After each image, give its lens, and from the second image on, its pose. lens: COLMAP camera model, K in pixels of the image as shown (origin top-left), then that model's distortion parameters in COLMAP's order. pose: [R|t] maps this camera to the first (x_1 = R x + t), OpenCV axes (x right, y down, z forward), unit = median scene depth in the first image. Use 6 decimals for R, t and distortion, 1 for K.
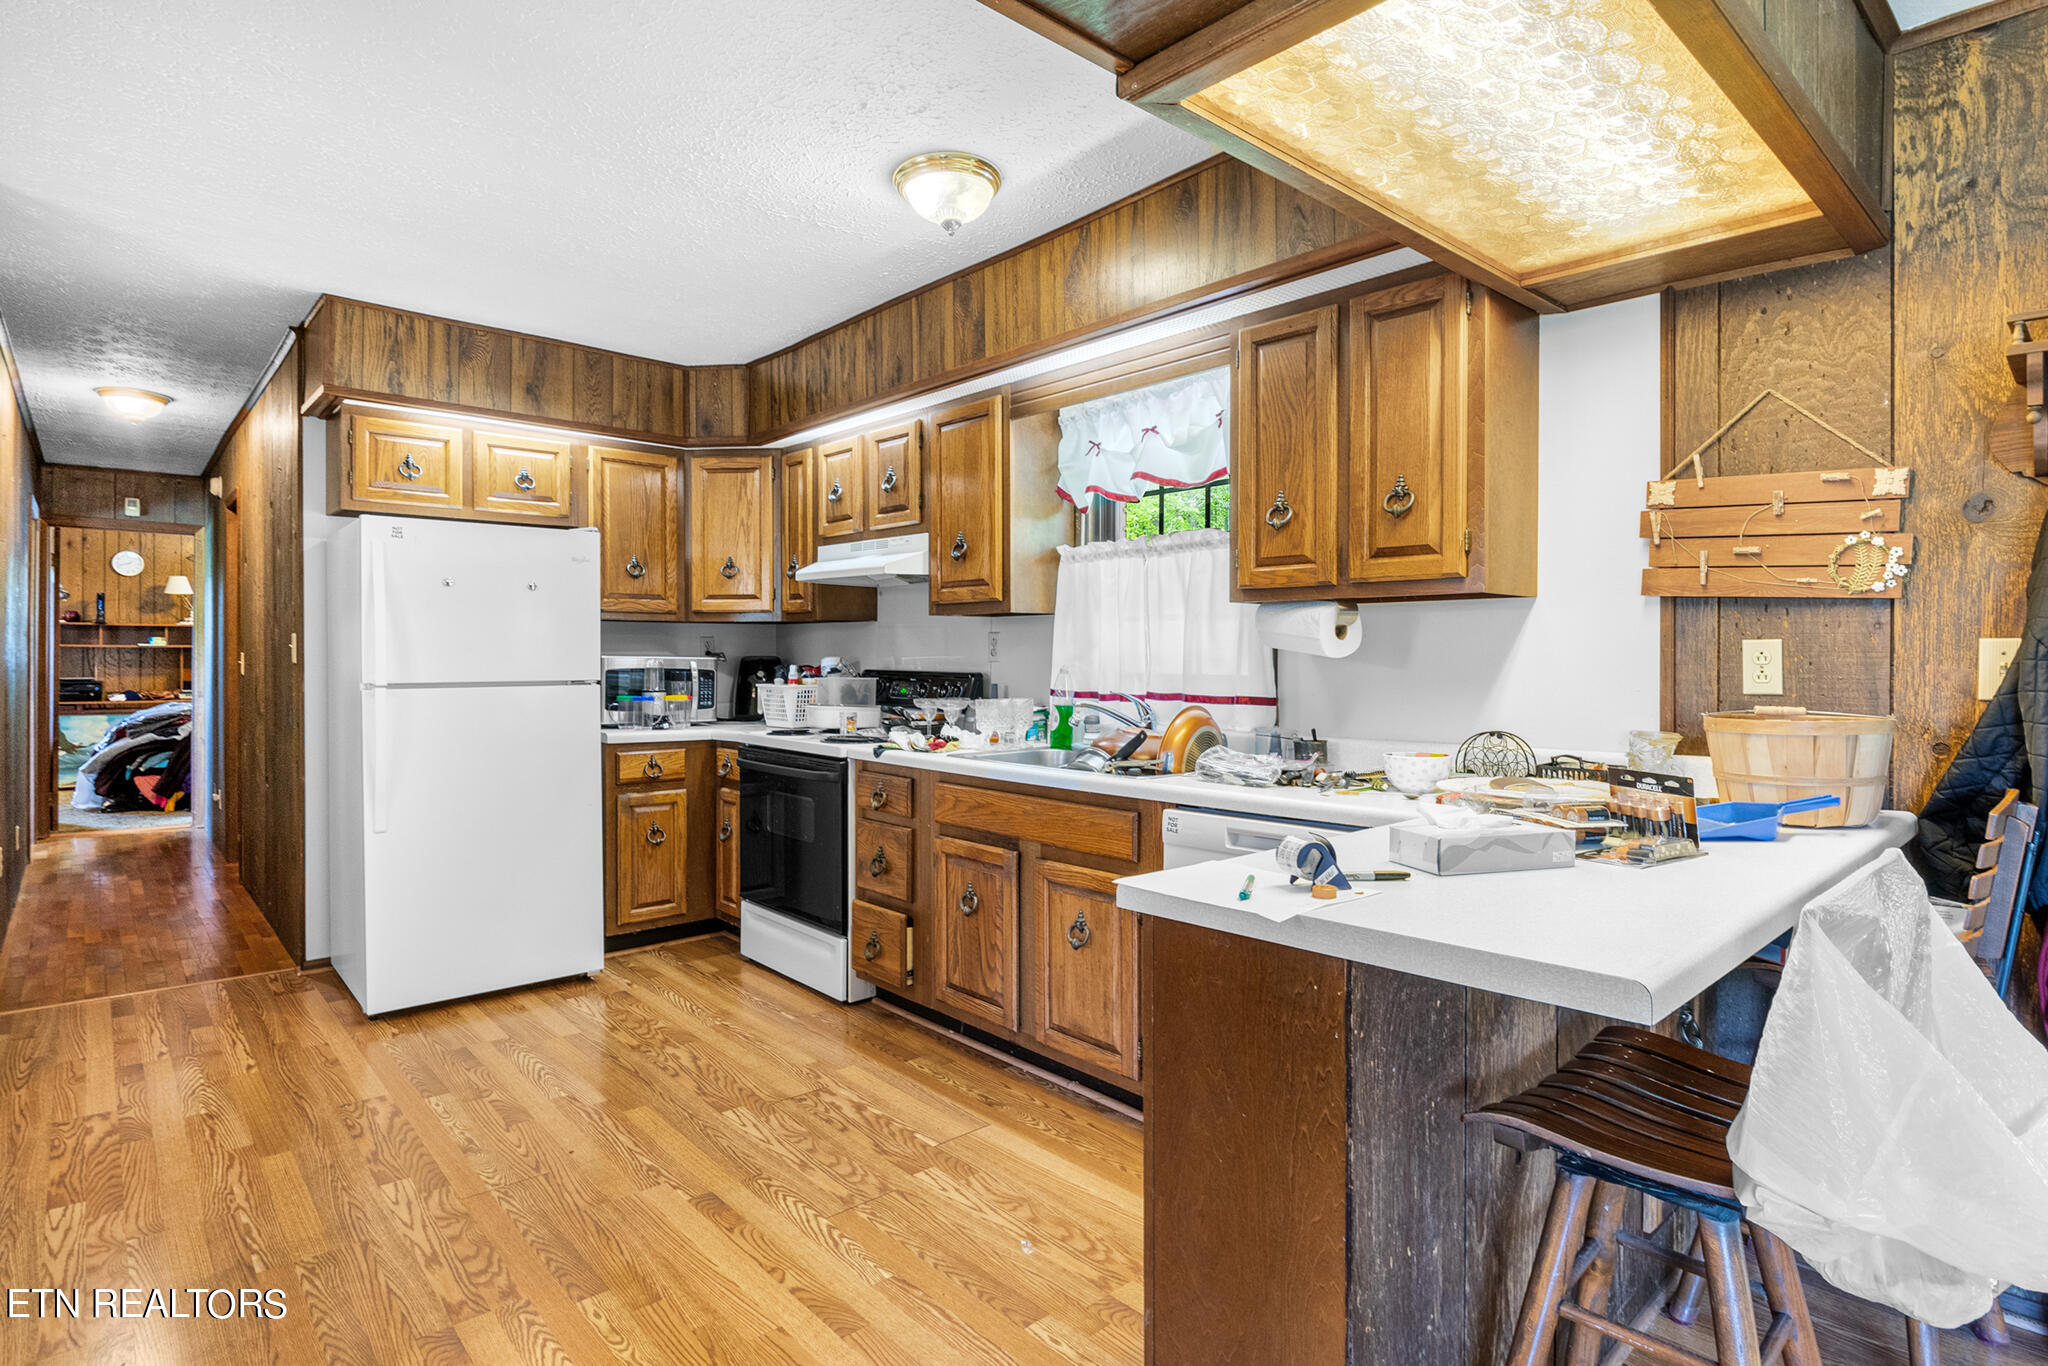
lens RADIAL K [[1050.2, 0, 1023.4], [0, 1050.2, 666.7], [0, 0, 1]] dist [-0.013942, -0.000598]
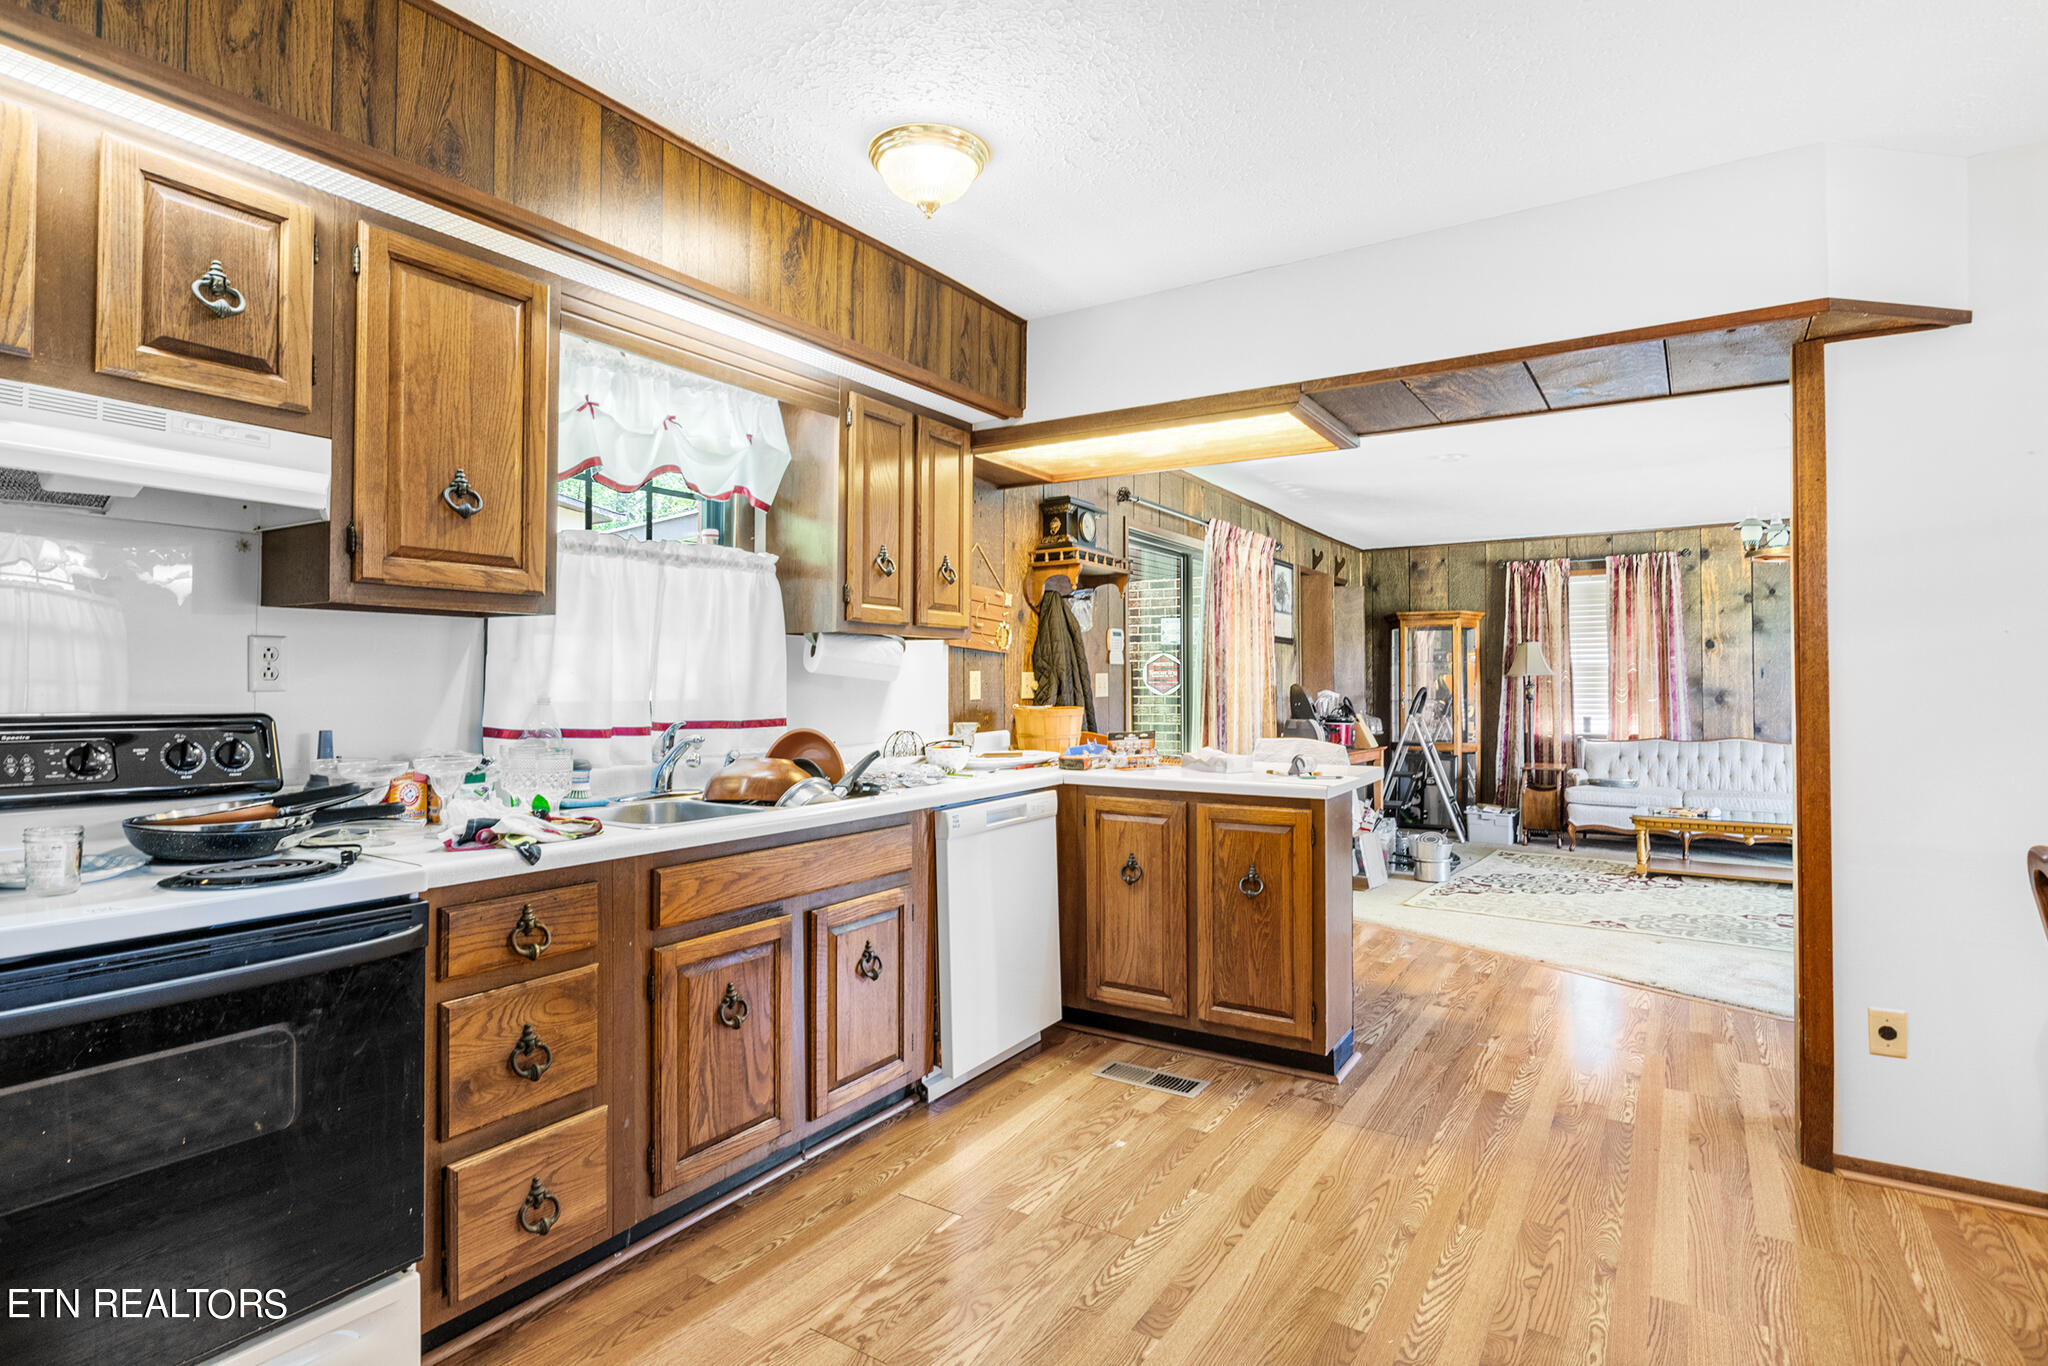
lens RADIAL K [[1050.2, 0, 1023.4], [0, 1050.2, 666.7], [0, 0, 1]] dist [-0.013942, -0.000598]
pose [[-0.271821, 0.009968, 0.962296, -1.279091], [0.010471, 0.999918, -0.007400, -0.018373], [-0.962291, 0.008064, -0.271903, 1.551702]]
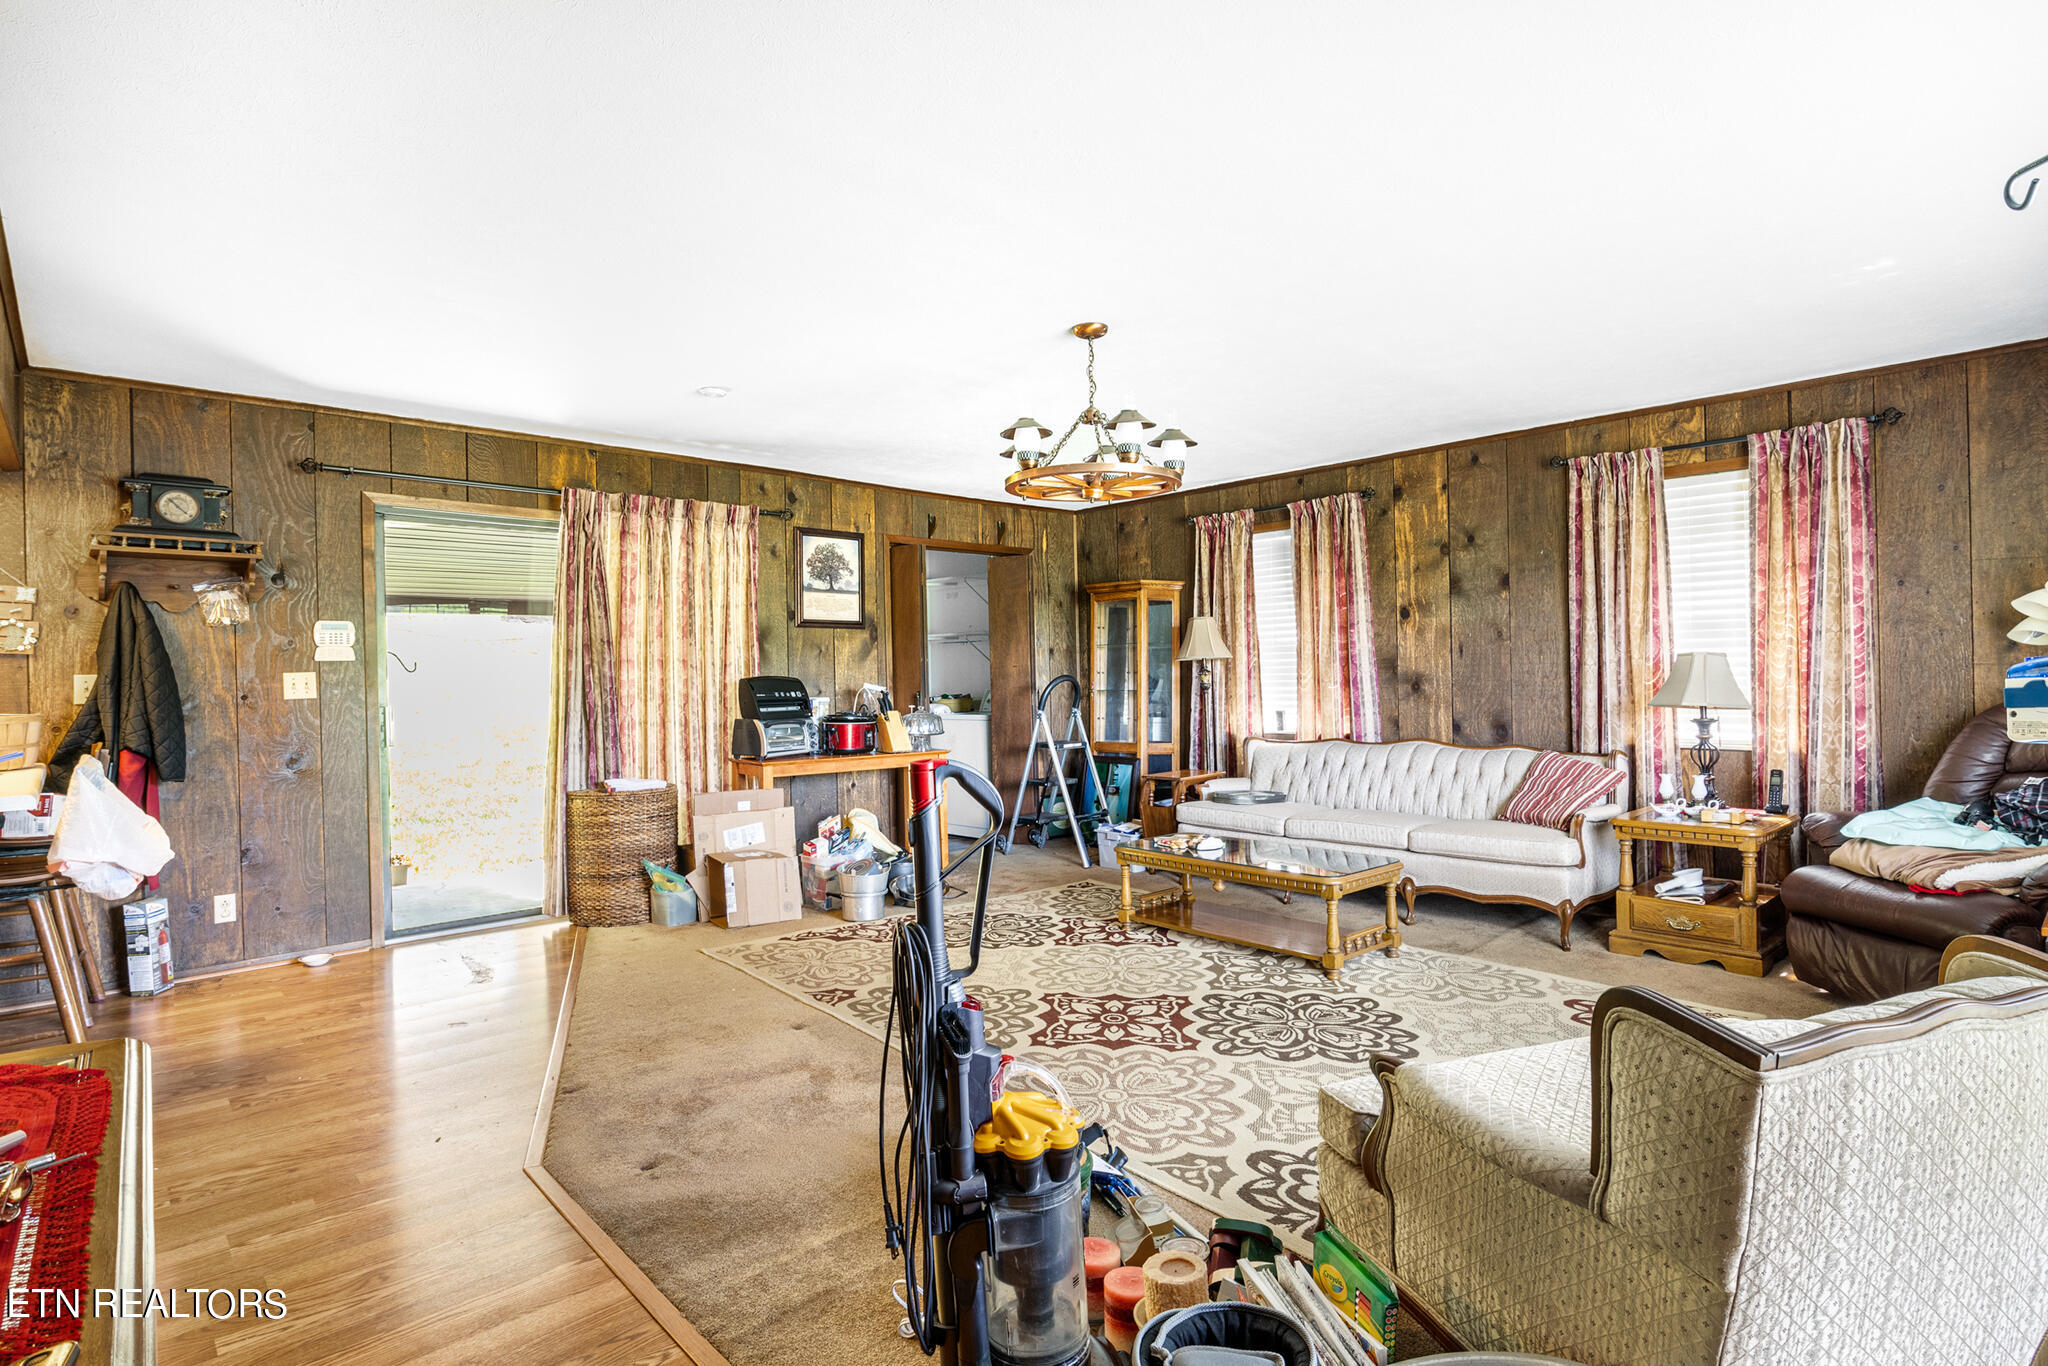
lens RADIAL K [[1050.2, 0, 1023.4], [0, 1050.2, 666.7], [0, 0, 1]] dist [-0.013942, -0.000598]
pose [[-0.024194, -0.001050, 0.999707, -1.126905], [0.029367, 0.999567, 0.001761, 0.007982], [-0.999276, 0.029401, -0.024152, -0.797547]]
